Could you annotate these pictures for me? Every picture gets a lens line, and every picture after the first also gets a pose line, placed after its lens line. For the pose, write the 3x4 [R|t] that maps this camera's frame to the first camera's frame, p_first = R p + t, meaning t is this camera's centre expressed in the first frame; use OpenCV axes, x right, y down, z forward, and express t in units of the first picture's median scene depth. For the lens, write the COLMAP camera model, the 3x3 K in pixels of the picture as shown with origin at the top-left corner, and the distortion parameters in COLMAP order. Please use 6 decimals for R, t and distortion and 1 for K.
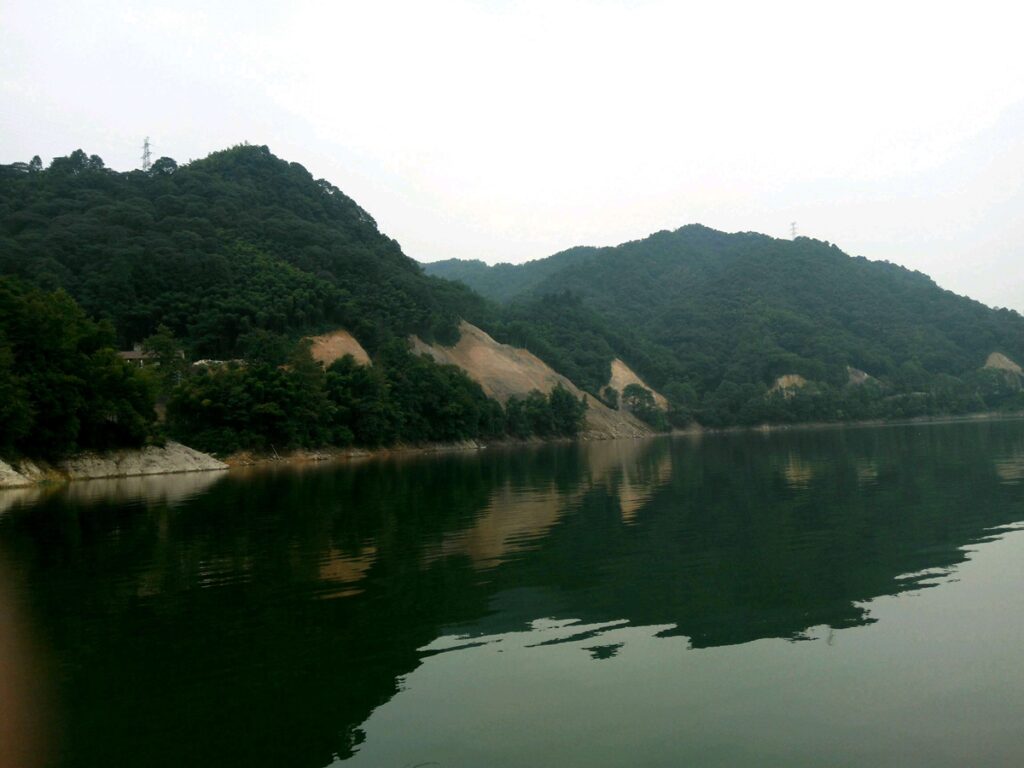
lens RADIAL K [[732.3, 0, 520.4], [0, 732.3, 378.9], [0, 0, 1]] dist [-0.021719, -0.007980]
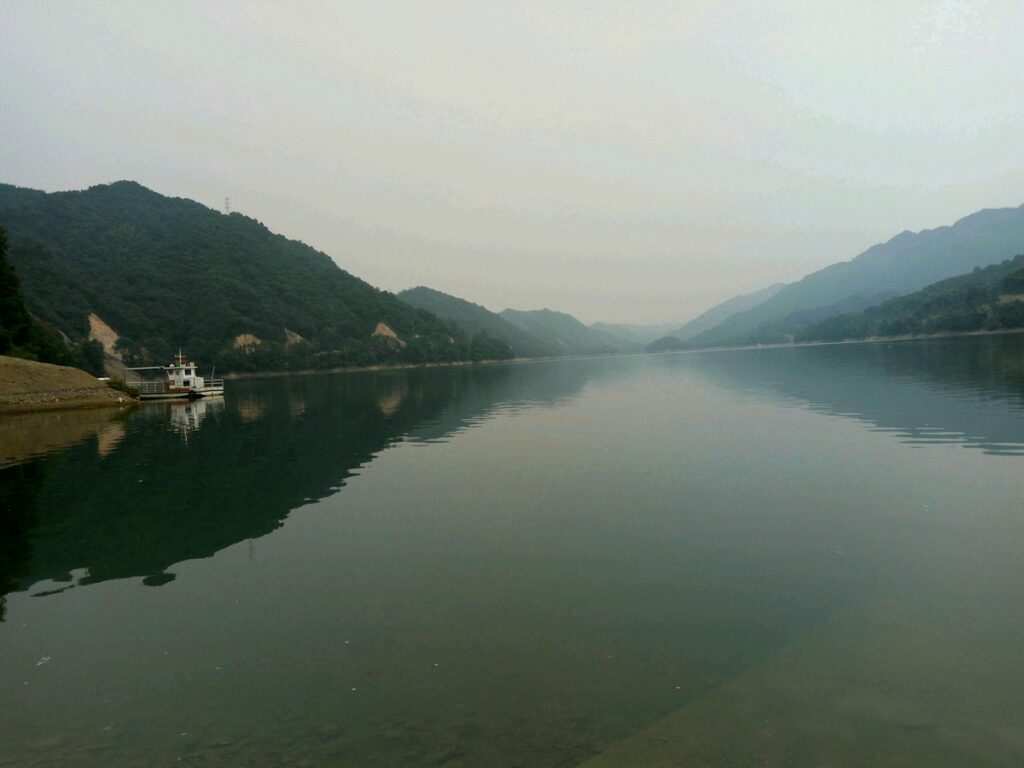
lens RADIAL K [[743.4, 0, 511.8], [0, 743.4, 377.0], [0, 0, 1]] dist [0.028807, -0.026033]
pose [[0.699570, -0.003658, 0.714555, -0.215005], [-0.042421, 0.998011, 0.046640, -0.010441], [-0.713304, -0.062940, 0.698023, -0.217449]]
